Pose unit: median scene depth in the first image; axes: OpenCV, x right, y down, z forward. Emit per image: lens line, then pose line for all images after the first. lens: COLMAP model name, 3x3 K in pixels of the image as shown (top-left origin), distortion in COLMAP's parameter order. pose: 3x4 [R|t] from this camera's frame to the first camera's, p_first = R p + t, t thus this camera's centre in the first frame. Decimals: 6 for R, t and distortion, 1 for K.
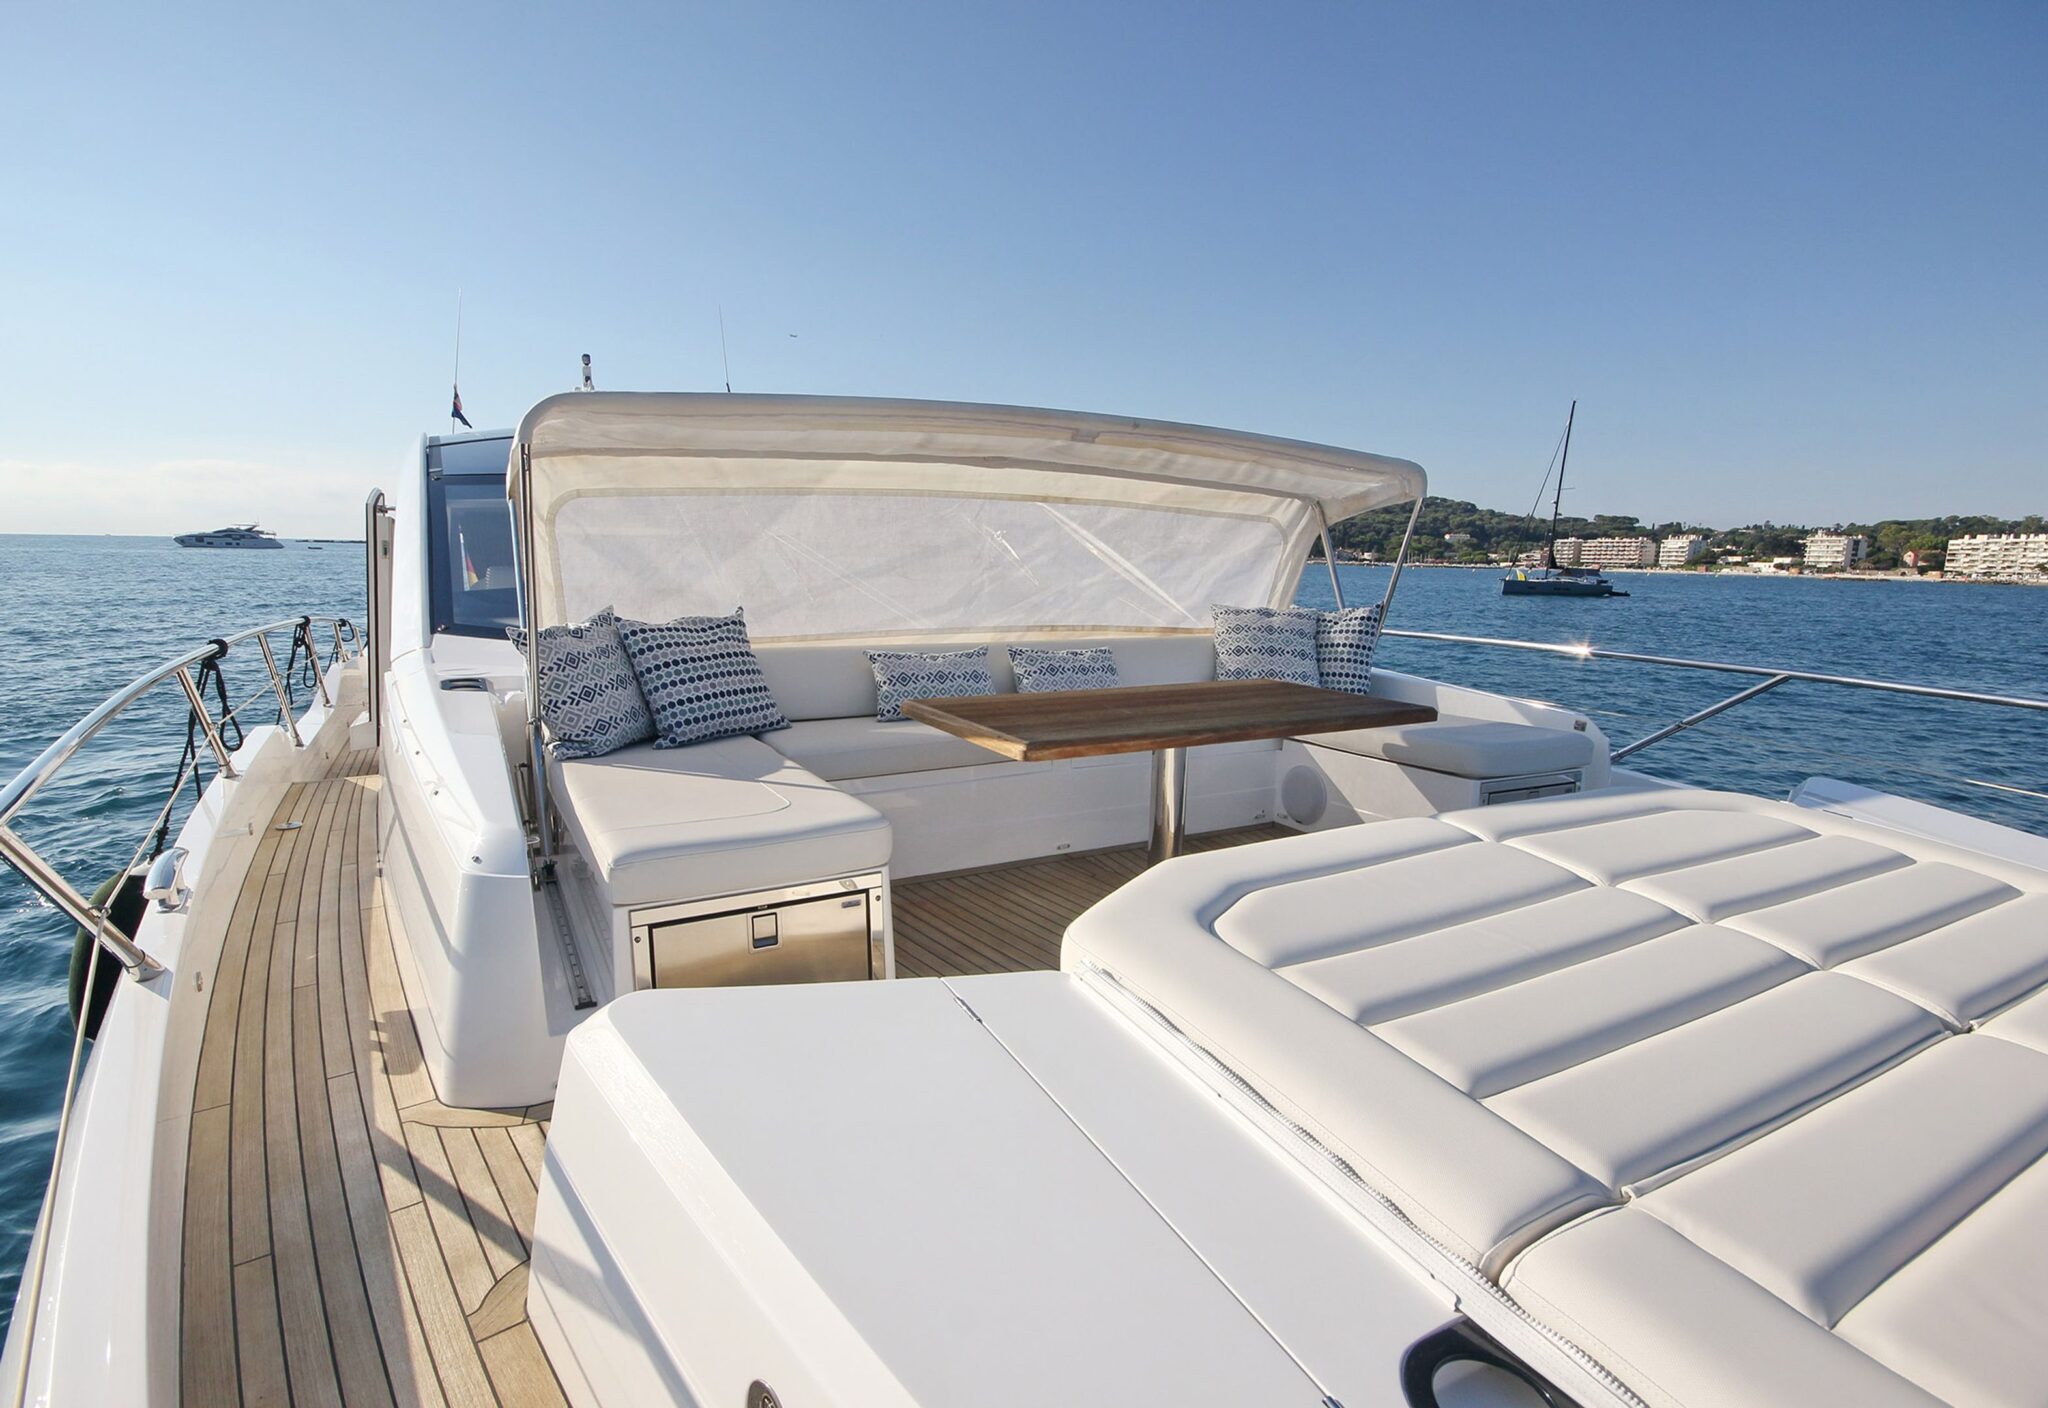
lens RADIAL K [[1020.5, 0, 1072.0], [0, 1020.5, 706.8], [0, 0, 1]] dist [0.002671, 0.000837]
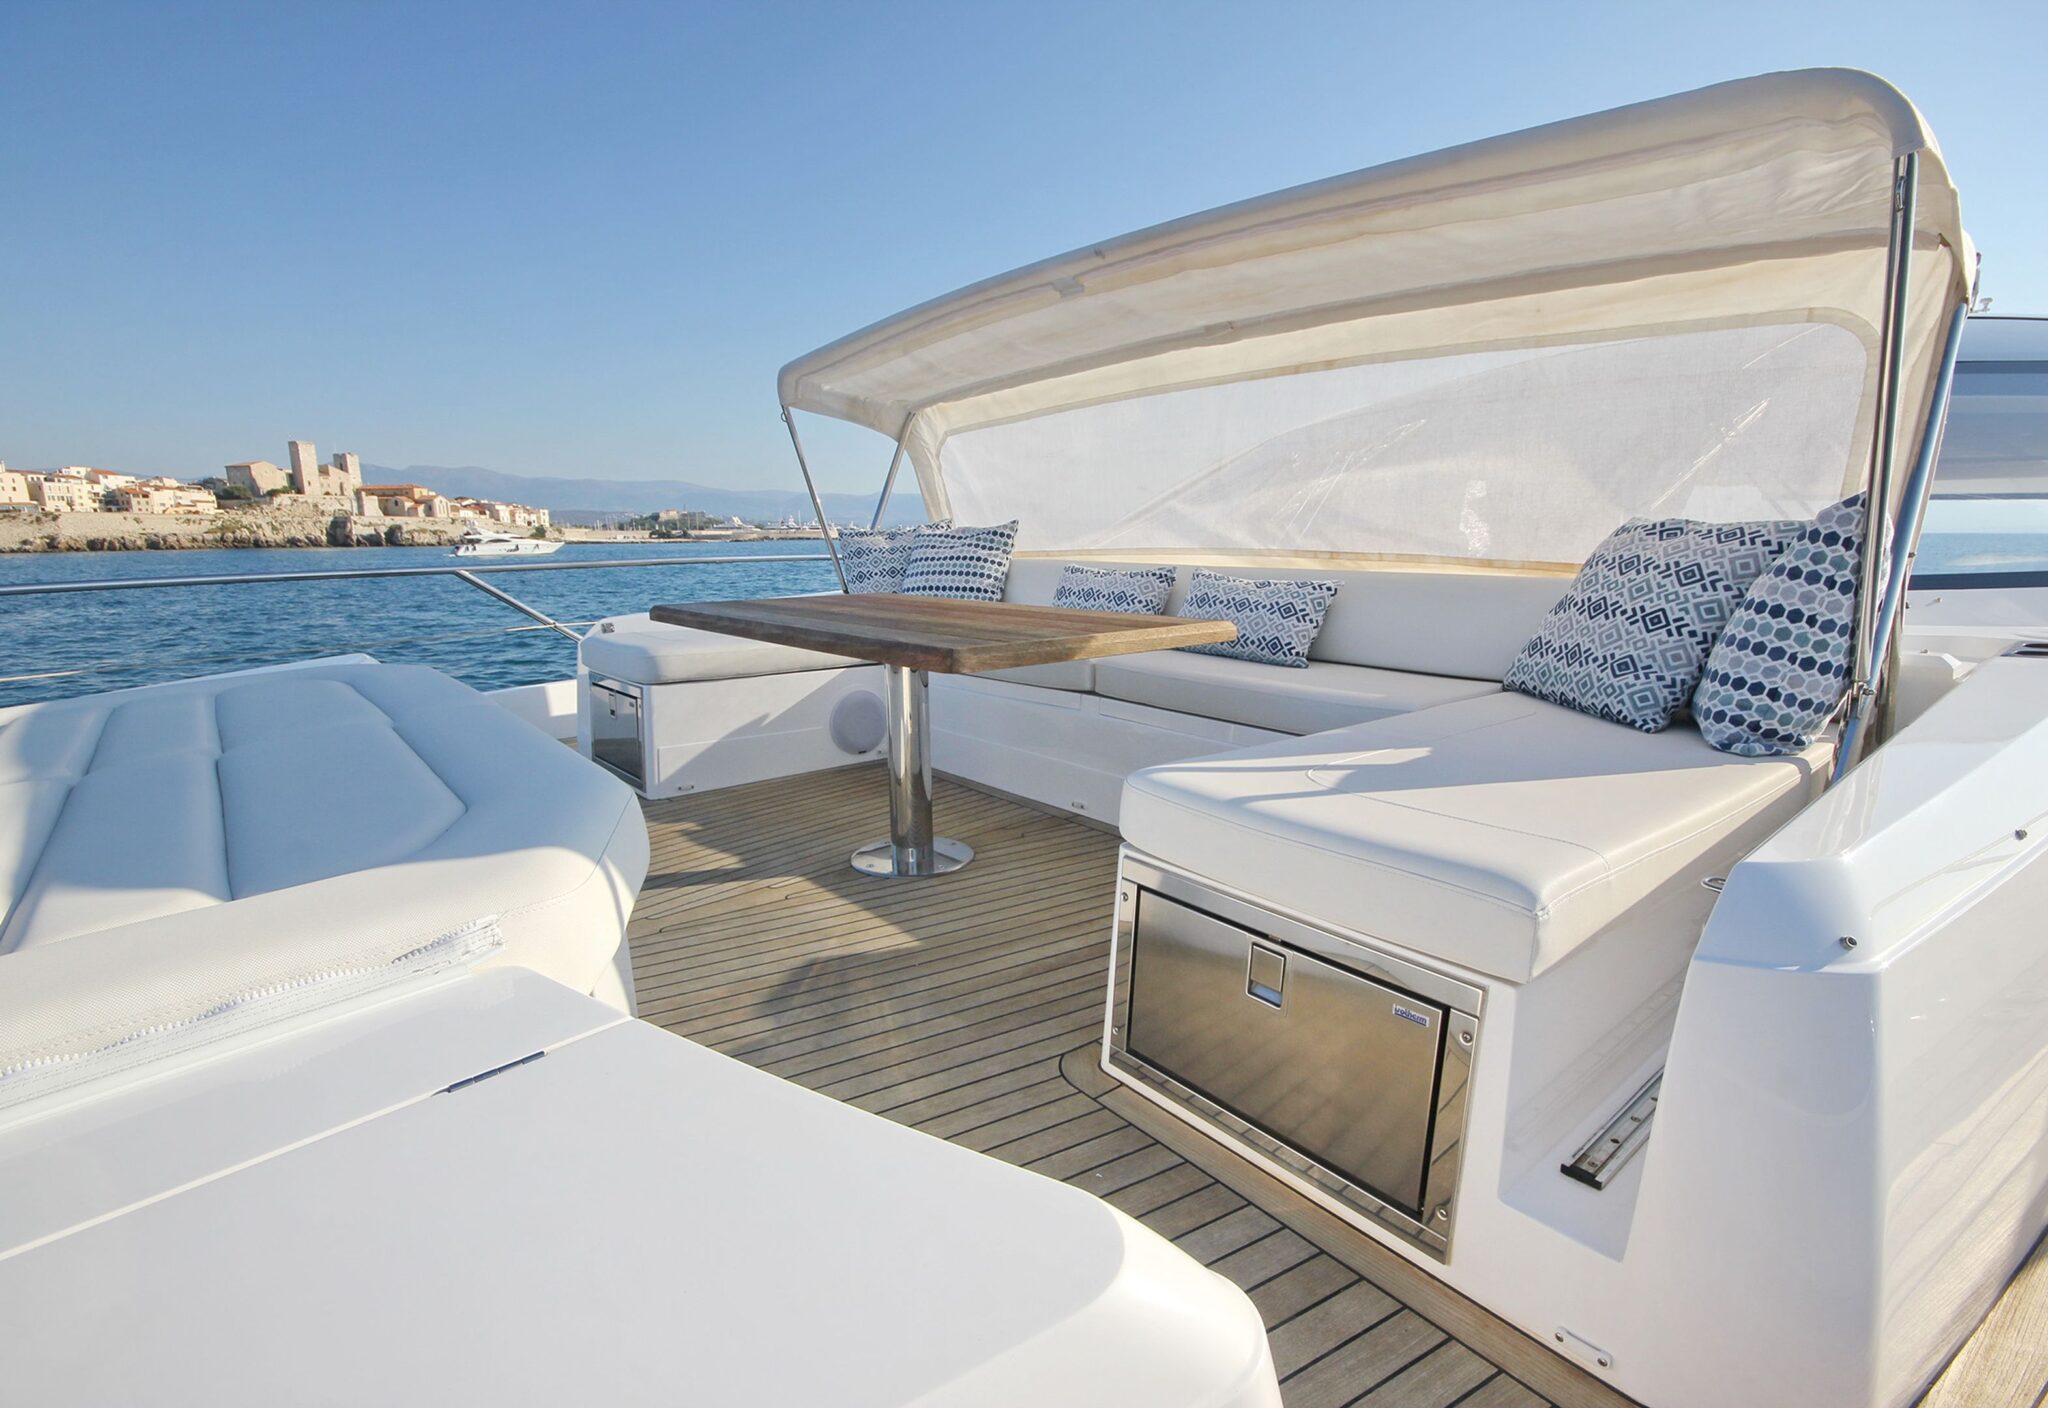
lens RADIAL K [[1020.5, 0, 1072.0], [0, 1020.5, 706.8], [0, 0, 1]] dist [0.002671, 0.000837]
pose [[0.106115, 0.146650, -0.983480, 0.831457], [-0.143134, 0.981017, 0.130838, -0.050032], [0.983998, 0.126886, 0.125091, 0.936190]]
